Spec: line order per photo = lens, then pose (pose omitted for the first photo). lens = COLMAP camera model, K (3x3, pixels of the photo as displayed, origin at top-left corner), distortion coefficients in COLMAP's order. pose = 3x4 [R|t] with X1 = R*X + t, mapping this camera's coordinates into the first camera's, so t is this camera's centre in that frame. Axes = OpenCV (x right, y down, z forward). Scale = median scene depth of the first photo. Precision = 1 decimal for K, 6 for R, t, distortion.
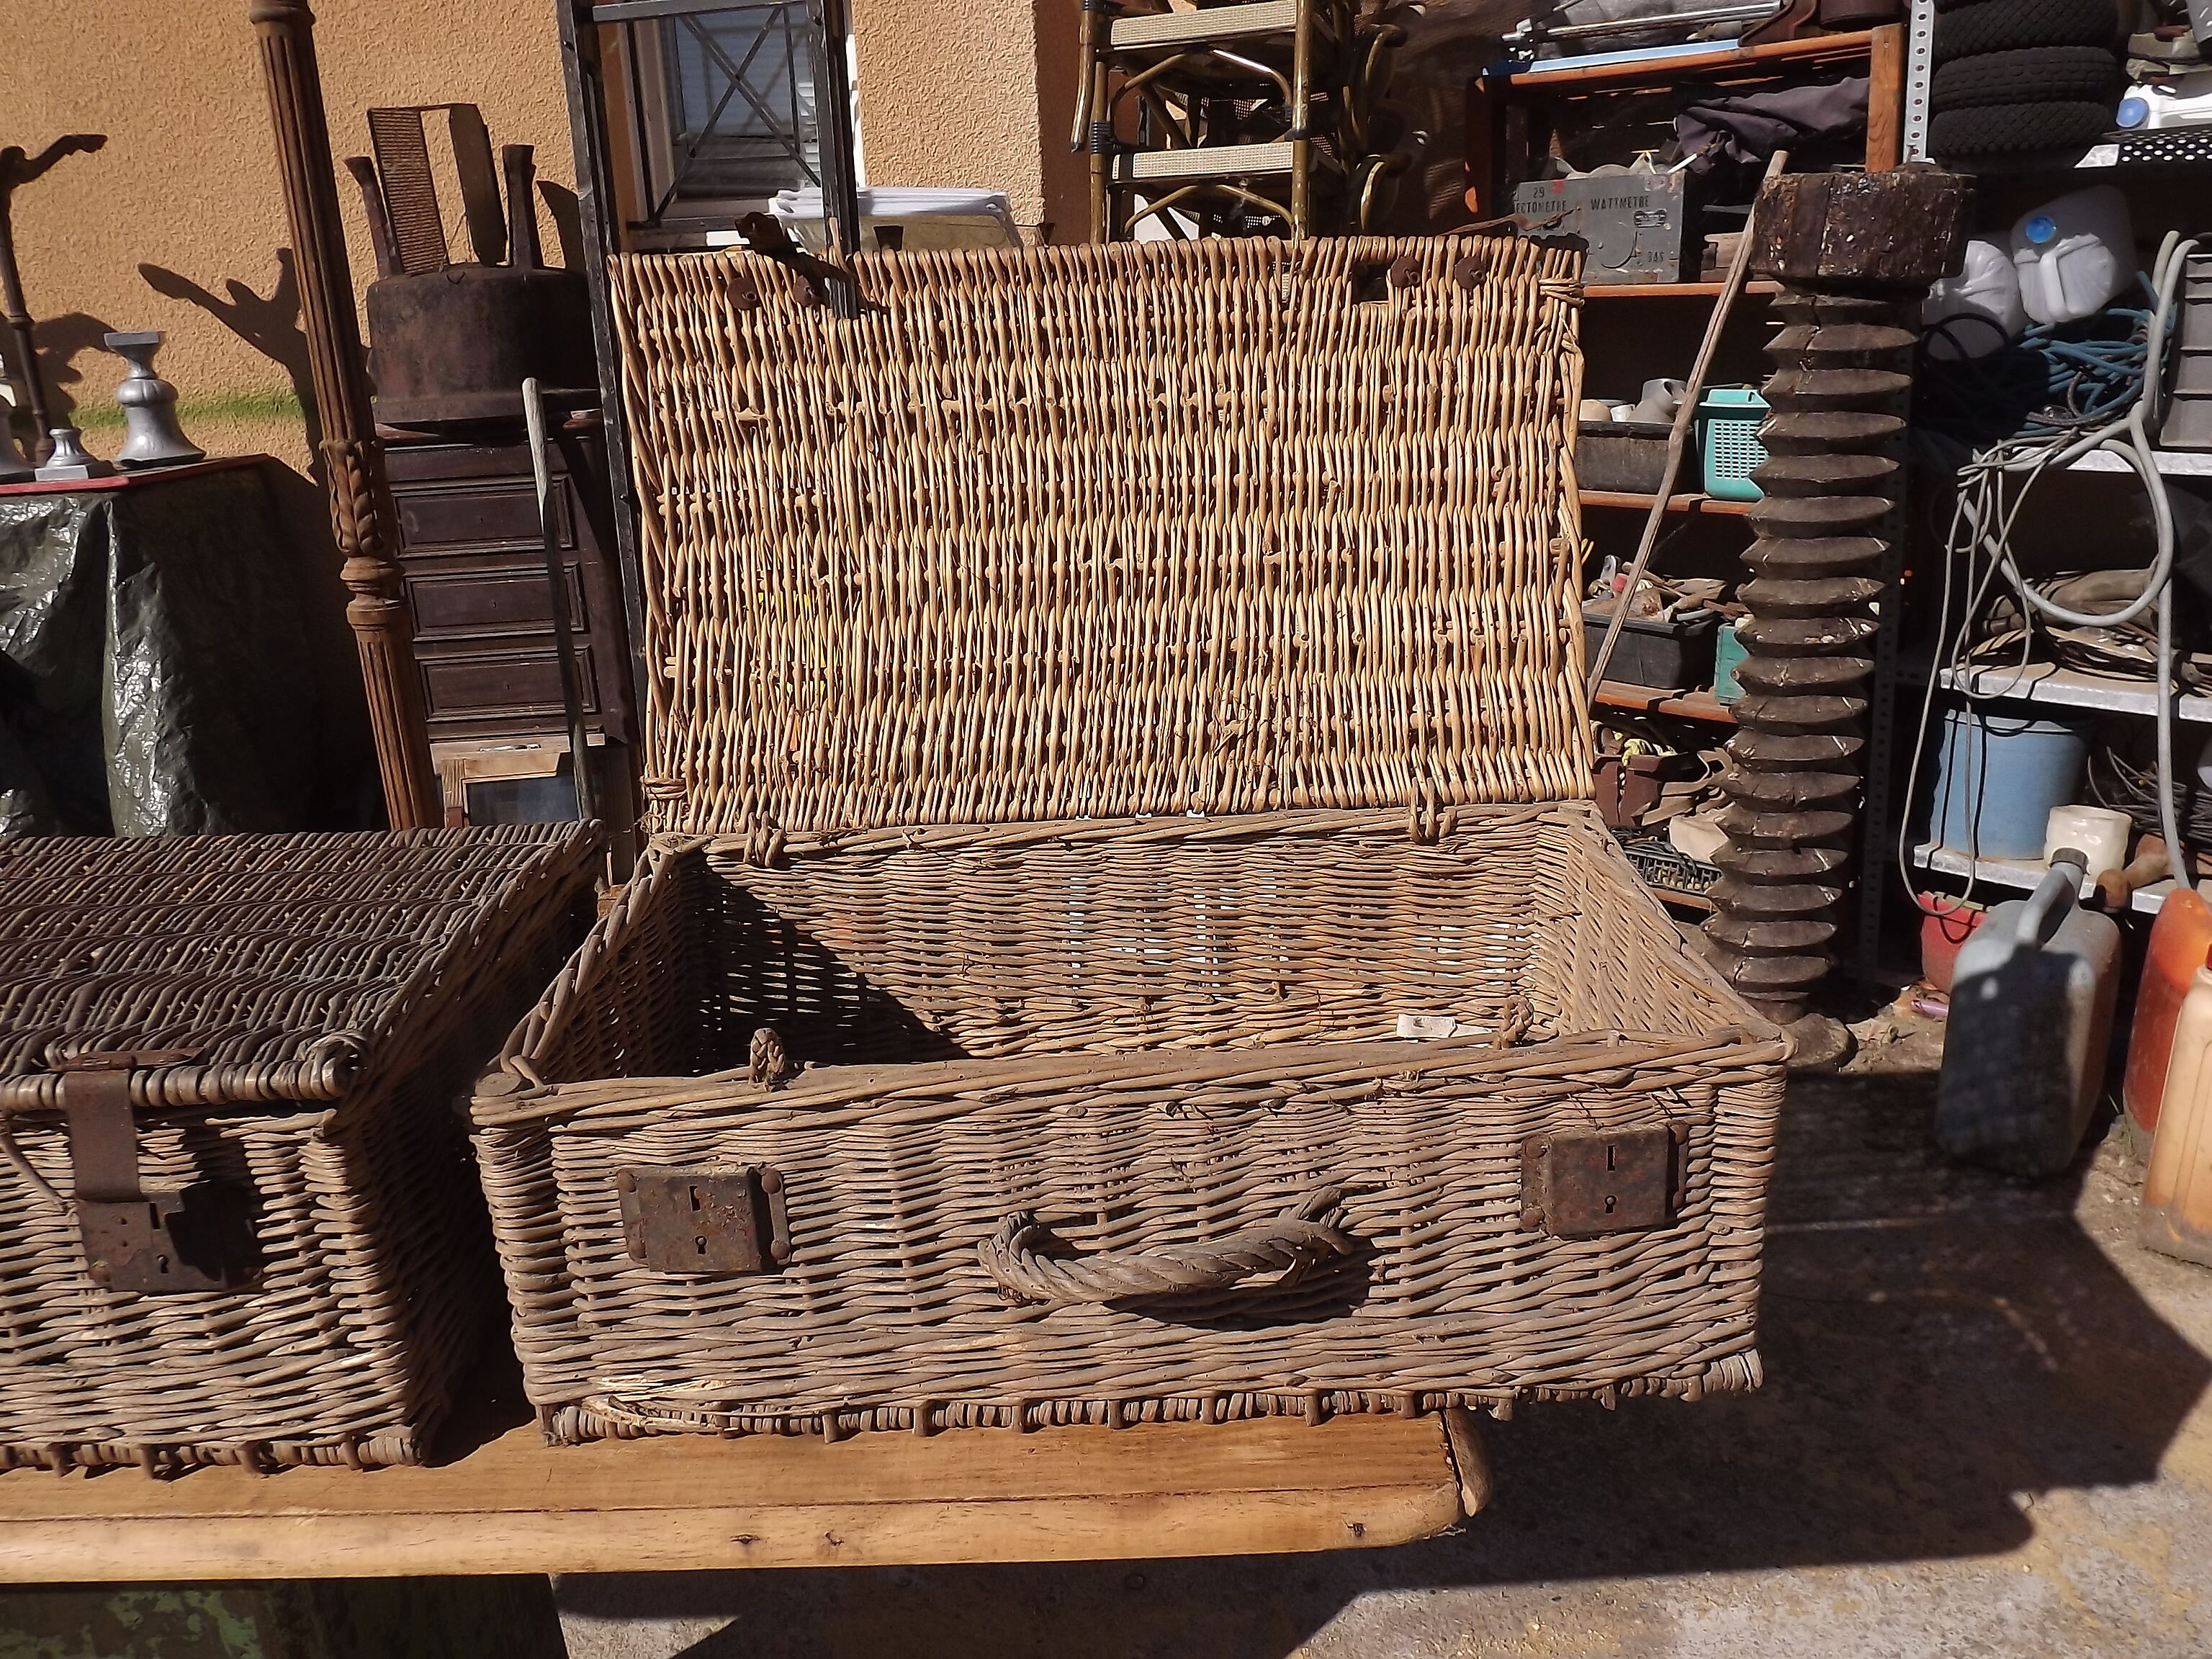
lens RADIAL K [[1603.2, 0, 1117.7], [0, 1603.2, 845.5], [0, 0, 1]] dist [-0.070754, 0.023443]
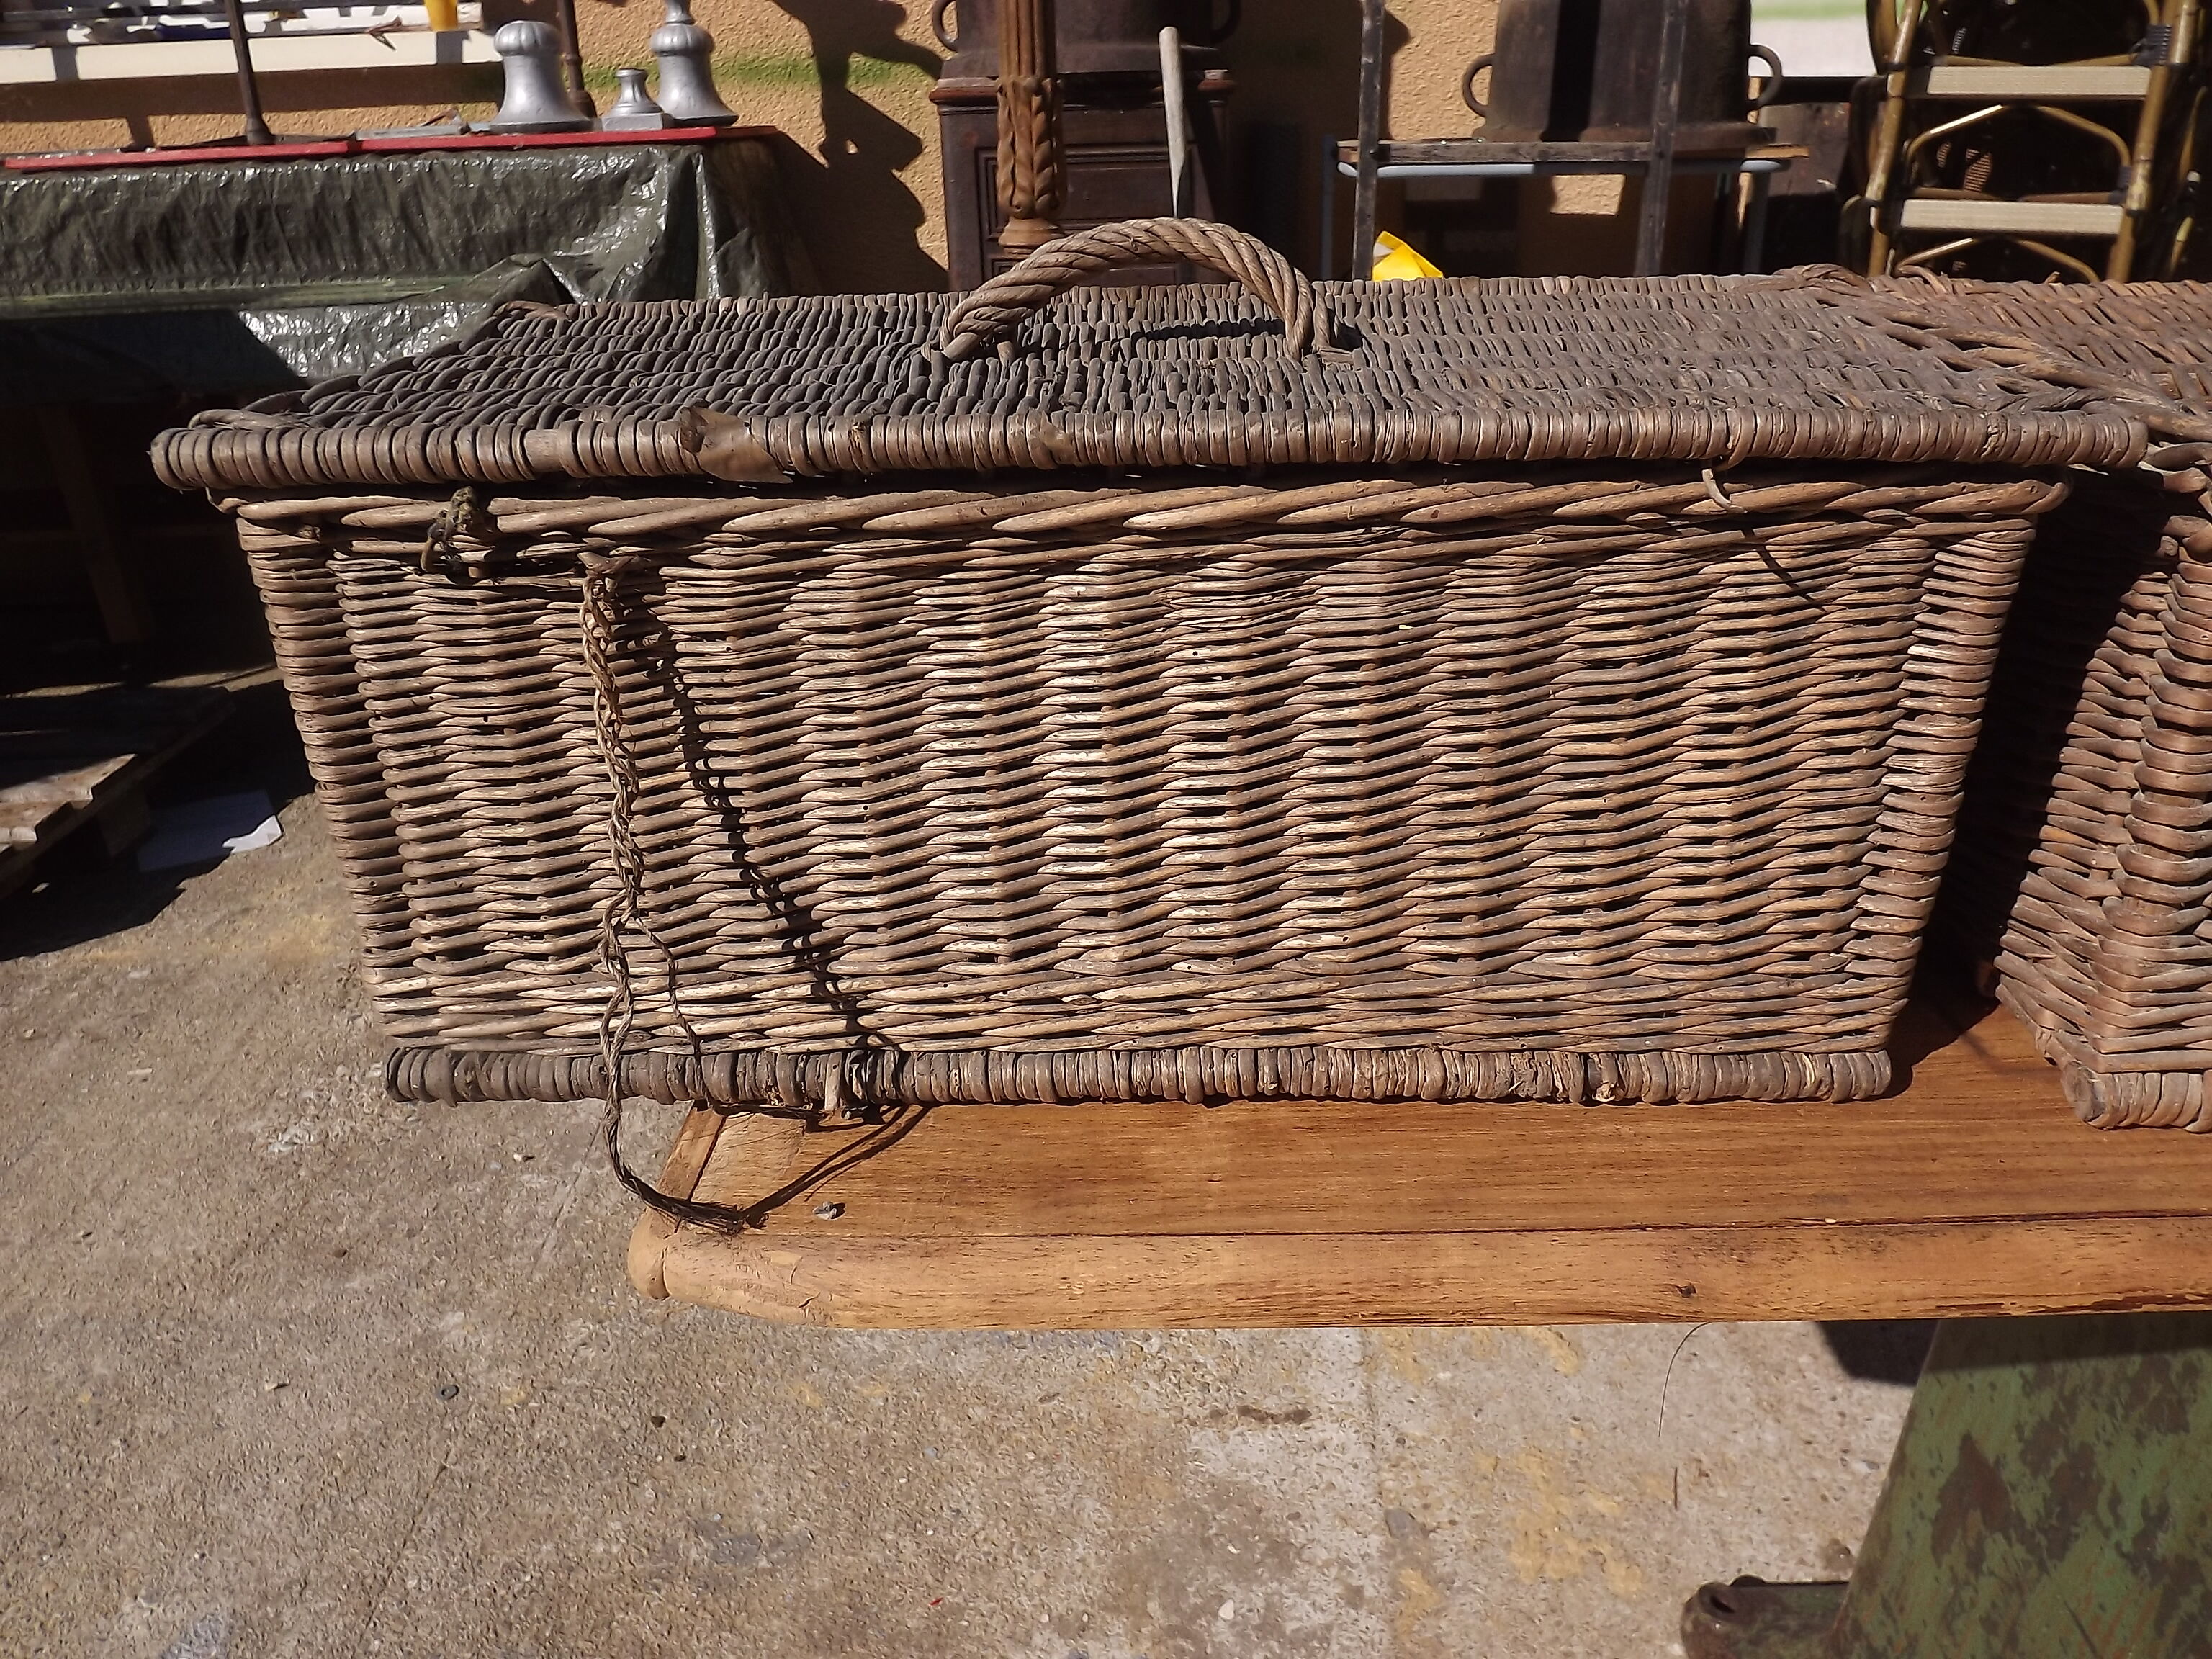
lens RADIAL K [[1603.2, 0, 1117.7], [0, 1603.2, 845.5], [0, 0, 1]] dist [-0.070754, 0.023443]
pose [[0.999480, 0.027451, -0.016902, -0.536487], [-0.025354, 0.993184, 0.113764, 0.078871], [0.019909, -0.113276, 0.993364, 0.119216]]
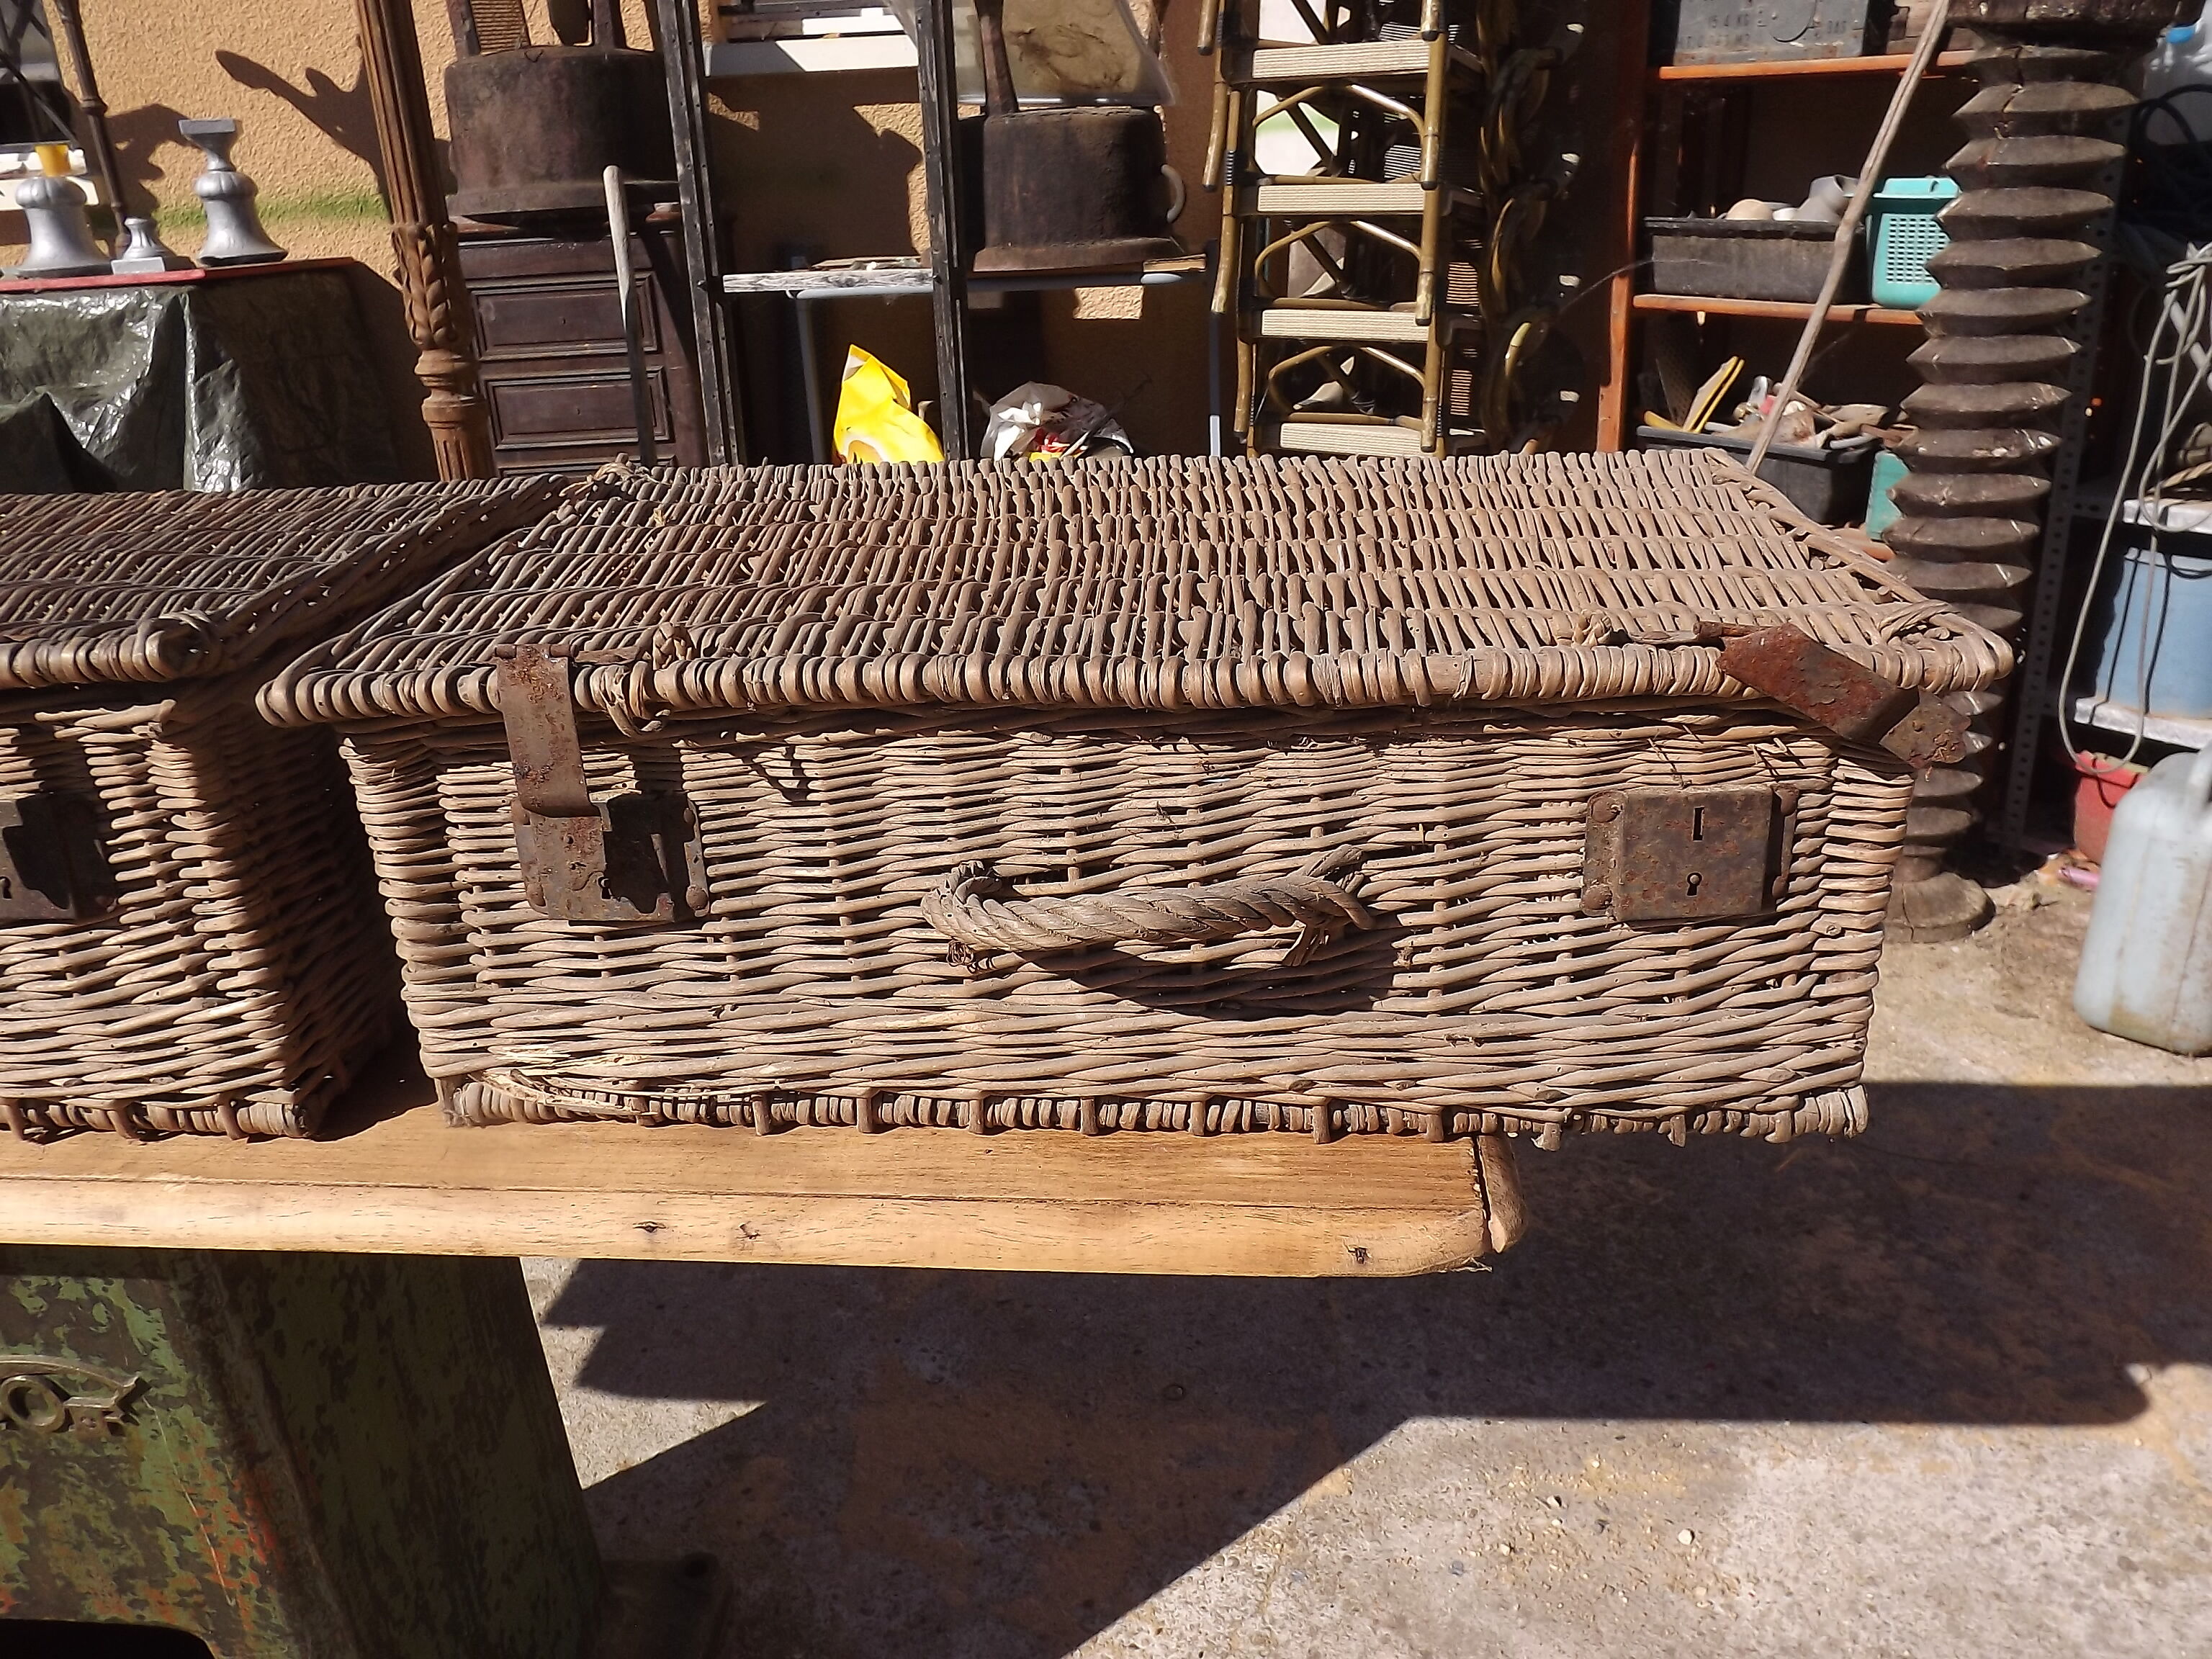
lens RADIAL K [[1597.9, 0, 1123.6], [0, 1597.9, 926.4], [0, 0, 1]] dist [-0.062836, 0.015073]
pose [[0.996869, 0.040523, -0.067891, 0.023916], [-0.032326, 0.992515, 0.117765, 0.051803], [0.072155, -0.115202, 0.990718, 0.054483]]
